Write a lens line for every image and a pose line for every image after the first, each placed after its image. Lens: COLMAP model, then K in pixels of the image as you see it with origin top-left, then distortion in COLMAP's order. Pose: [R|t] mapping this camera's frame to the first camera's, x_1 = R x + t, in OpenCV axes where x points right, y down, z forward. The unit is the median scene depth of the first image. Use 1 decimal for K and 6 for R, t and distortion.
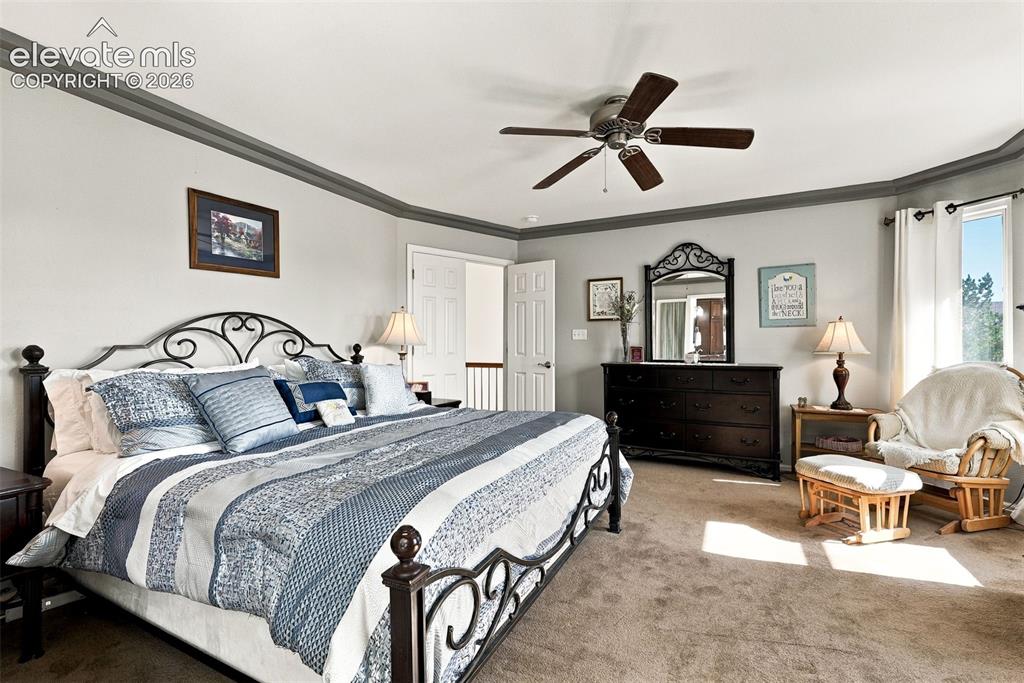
lens RADIAL K [[459.0, 0, 509.2], [0, 459.0, 341.6], [0, 0, 1]] dist [-0.002336, 0.000679]
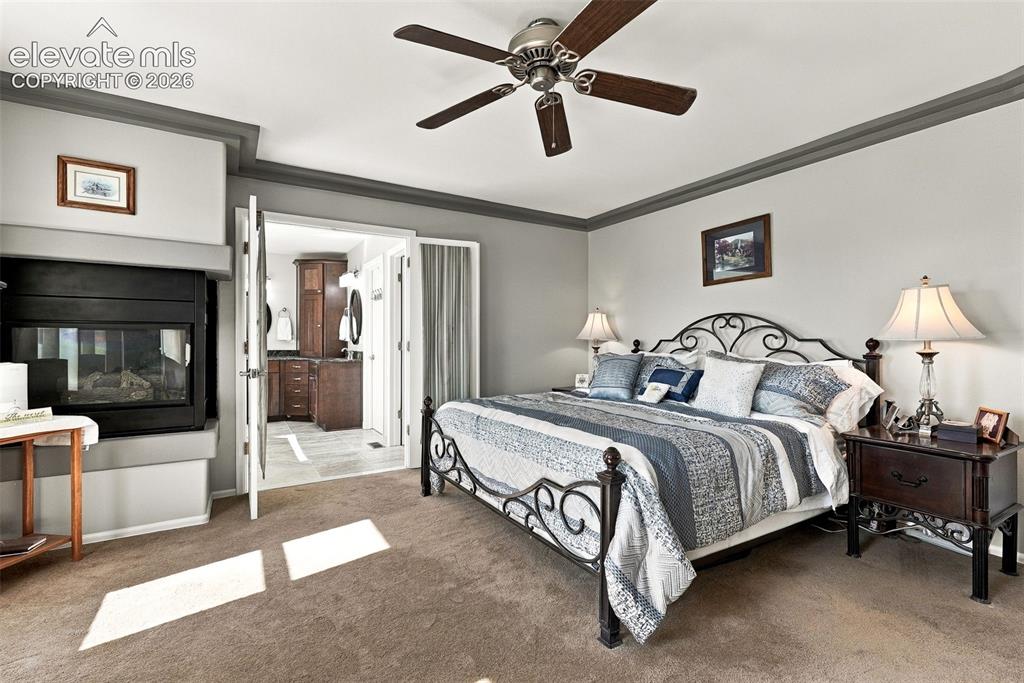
lens RADIAL K [[459.0, 0, 507.8], [0, 459.0, 342.5], [0, 0, 1]] dist [-0.002336, 0.000679]
pose [[-0.537251, -0.003275, -0.843416, 0.784282], [-0.001760, 0.999995, -0.002762, 0.019799], [0.843421, 0.000001, -0.537254, 1.159972]]
